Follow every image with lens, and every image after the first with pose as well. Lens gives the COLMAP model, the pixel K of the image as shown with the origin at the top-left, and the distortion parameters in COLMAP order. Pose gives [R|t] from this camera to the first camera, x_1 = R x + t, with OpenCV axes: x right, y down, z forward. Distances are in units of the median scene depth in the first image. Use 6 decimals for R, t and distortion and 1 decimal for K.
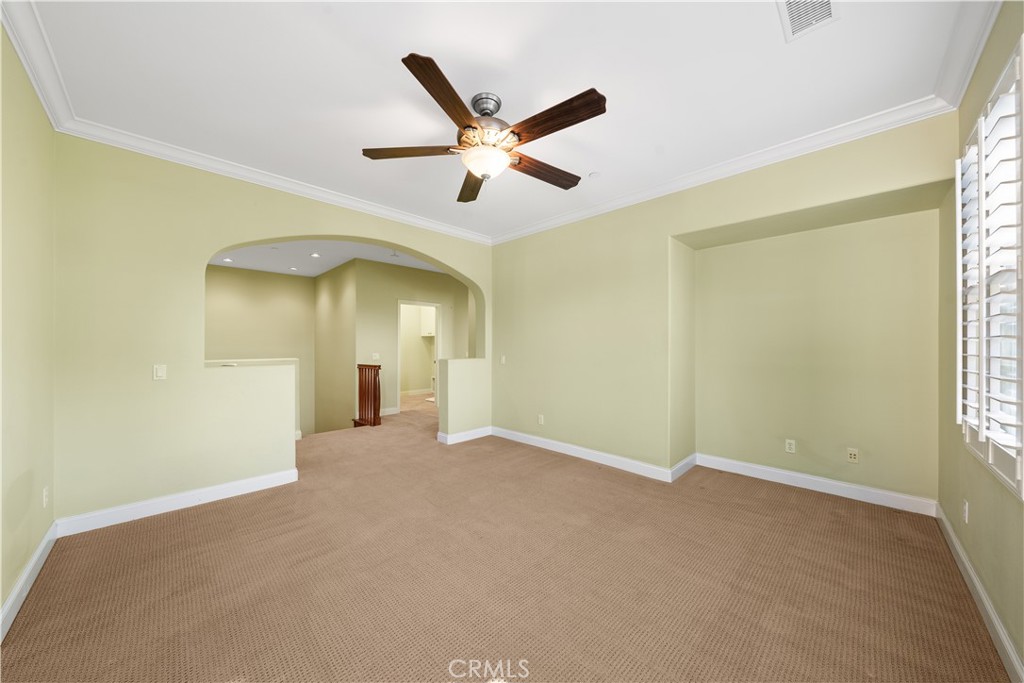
lens RADIAL K [[349.6, 0, 509.4], [0, 349.6, 344.6], [0, 0, 1]] dist [-0.005145, -0.000118]
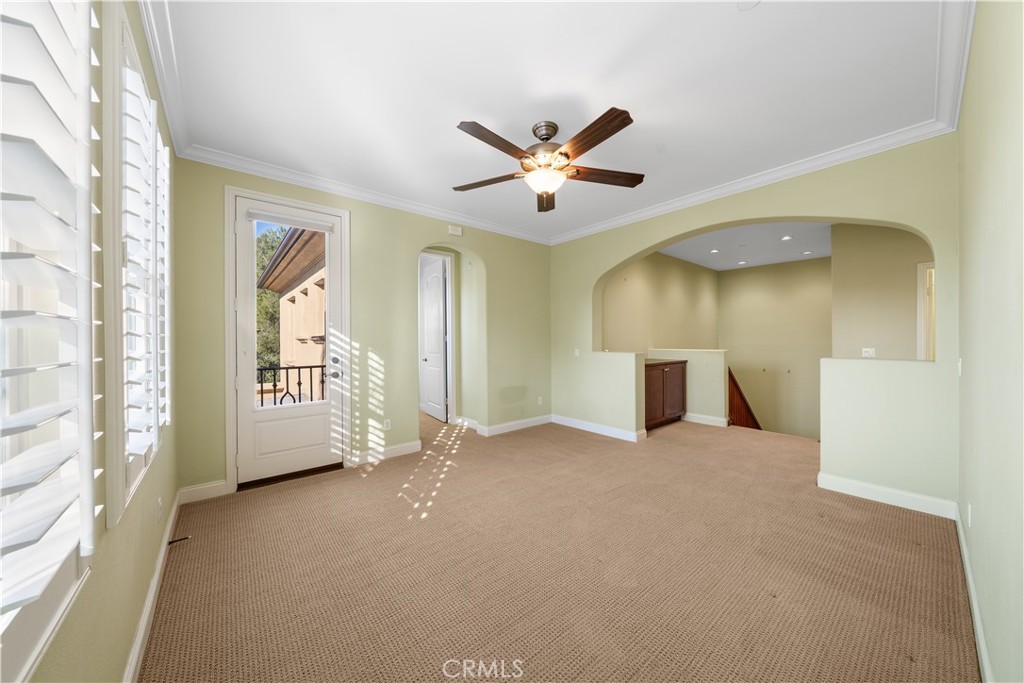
lens RADIAL K [[349.6, 0, 511.2], [0, 349.6, 340.1], [0, 0, 1]] dist [-0.005145, -0.000118]
pose [[-0.090853, 0.002588, -0.995861, 0.646142], [0.008227, 0.999964, 0.001848, 0.002077], [0.995830, -0.008025, -0.090871, 0.578747]]
